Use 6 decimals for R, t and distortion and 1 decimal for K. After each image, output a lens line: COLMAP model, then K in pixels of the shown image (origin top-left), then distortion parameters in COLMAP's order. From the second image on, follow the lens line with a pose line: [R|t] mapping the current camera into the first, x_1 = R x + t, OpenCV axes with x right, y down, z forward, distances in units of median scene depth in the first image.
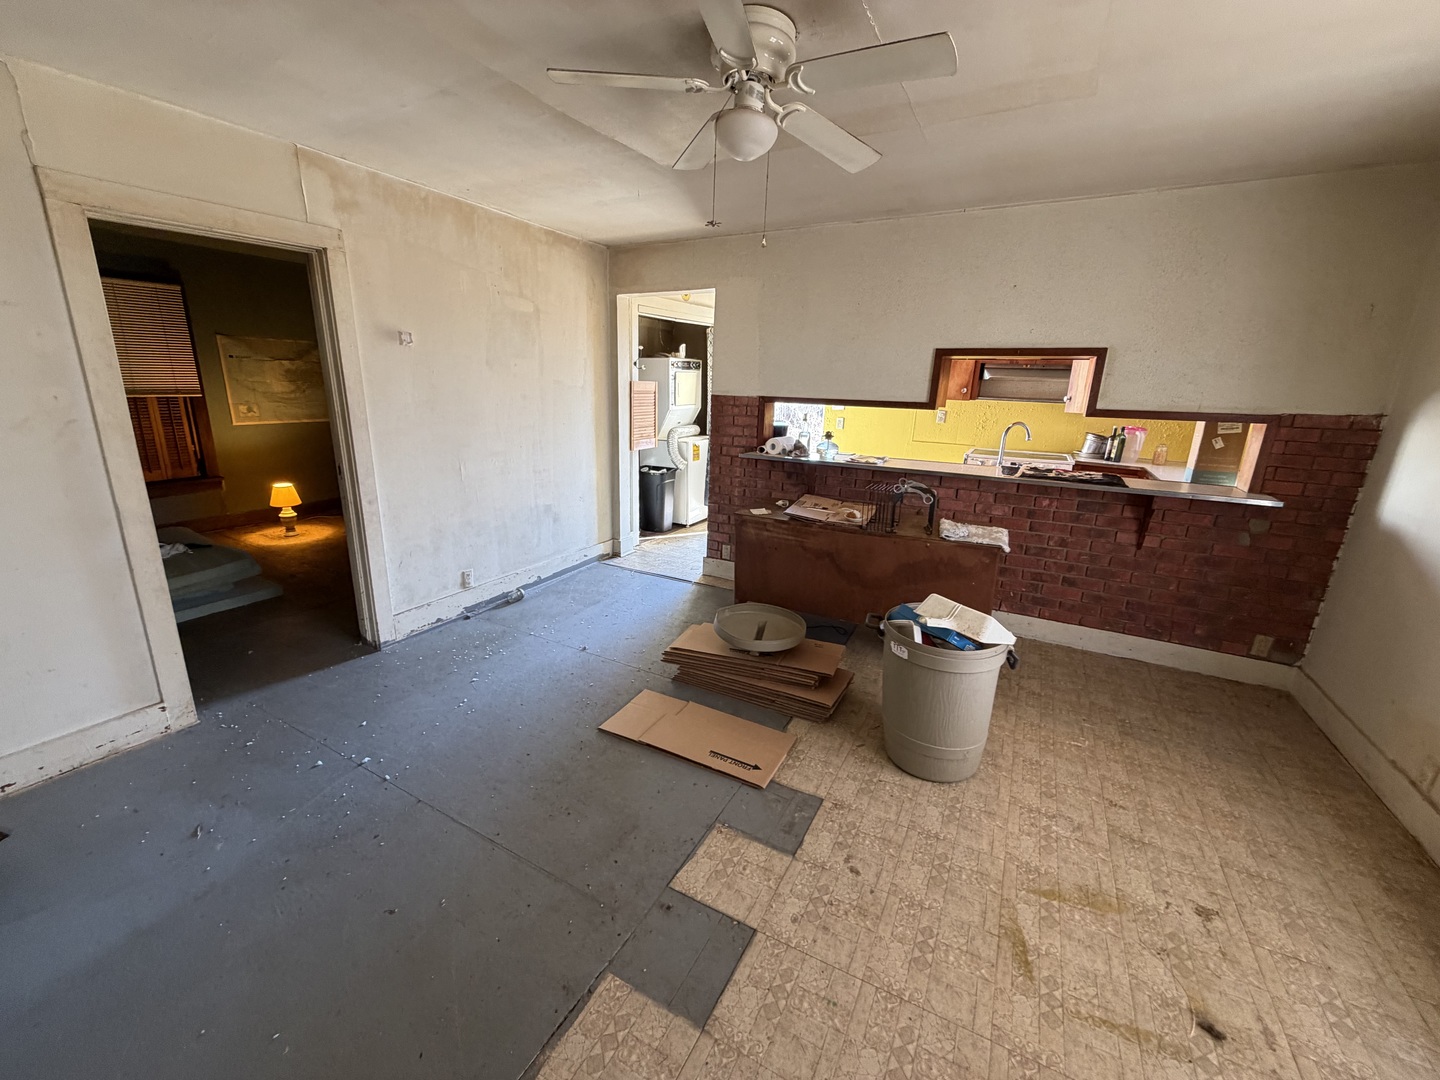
lens RADIAL K [[575.1, 0, 717.4], [0, 575.1, 535.7], [0, 0, 1]] dist [-0.000019, 0.000006]
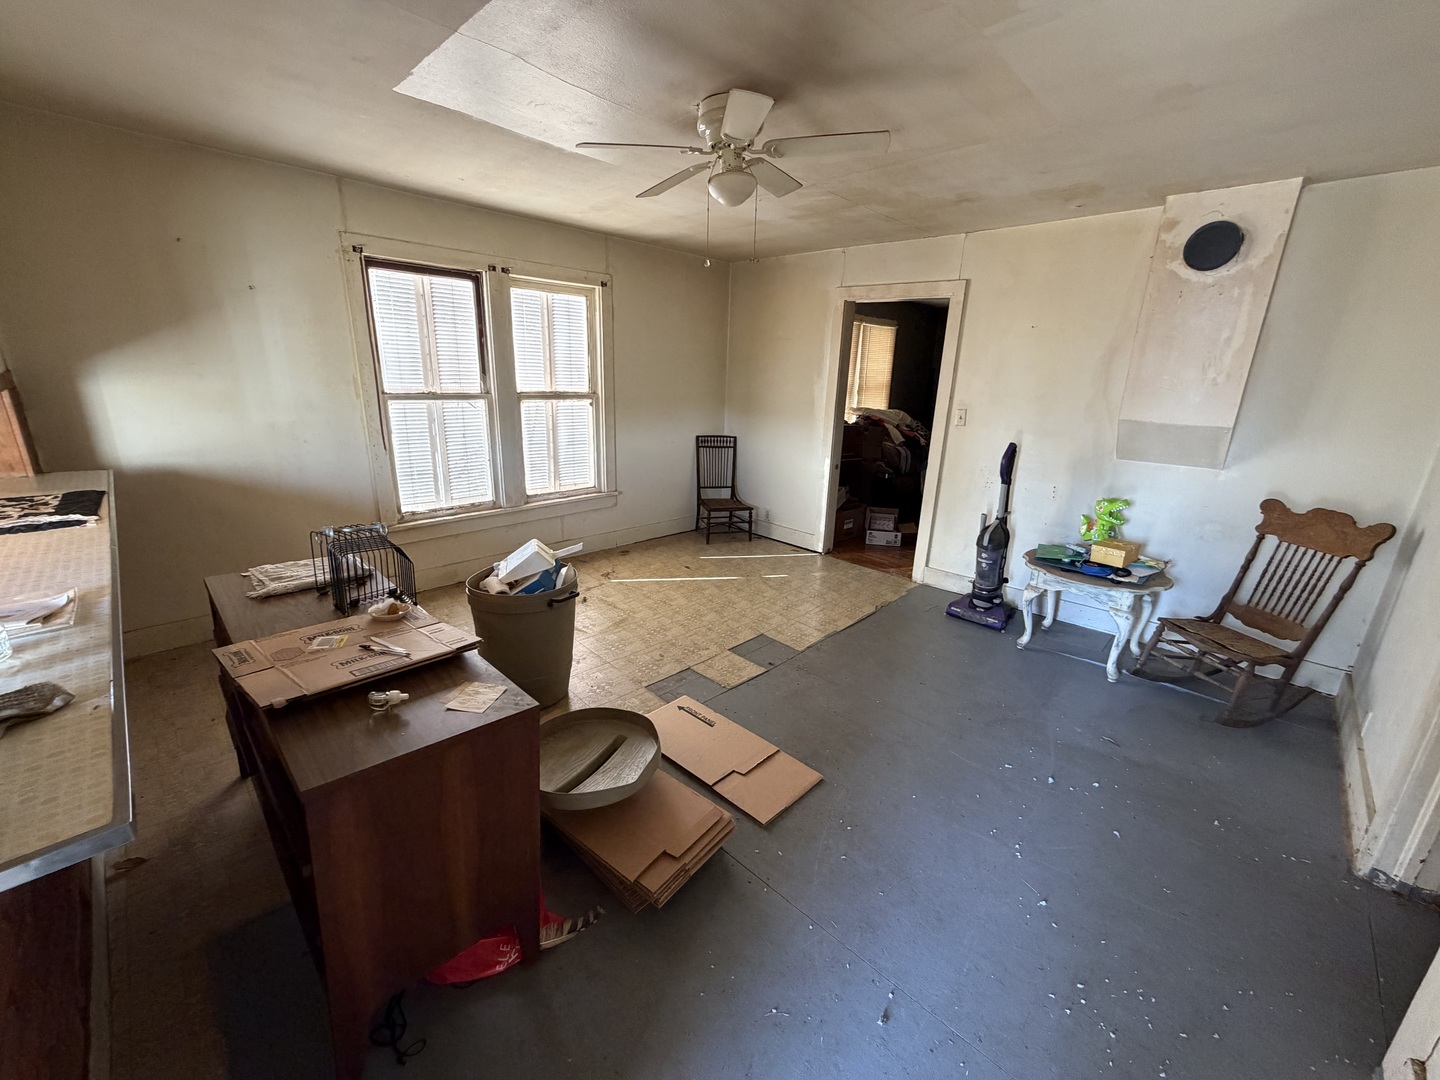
lens RADIAL K [[575.1, 0, 717.4], [0, 575.1, 535.7], [0, 0, 1]] dist [-0.000019, 0.000006]
pose [[-0.956983, -0.133364, 0.257676, -0.332455], [0.020441, 0.854903, 0.518385, -0.644908], [-0.289422, 0.501352, -0.815402, 2.242837]]
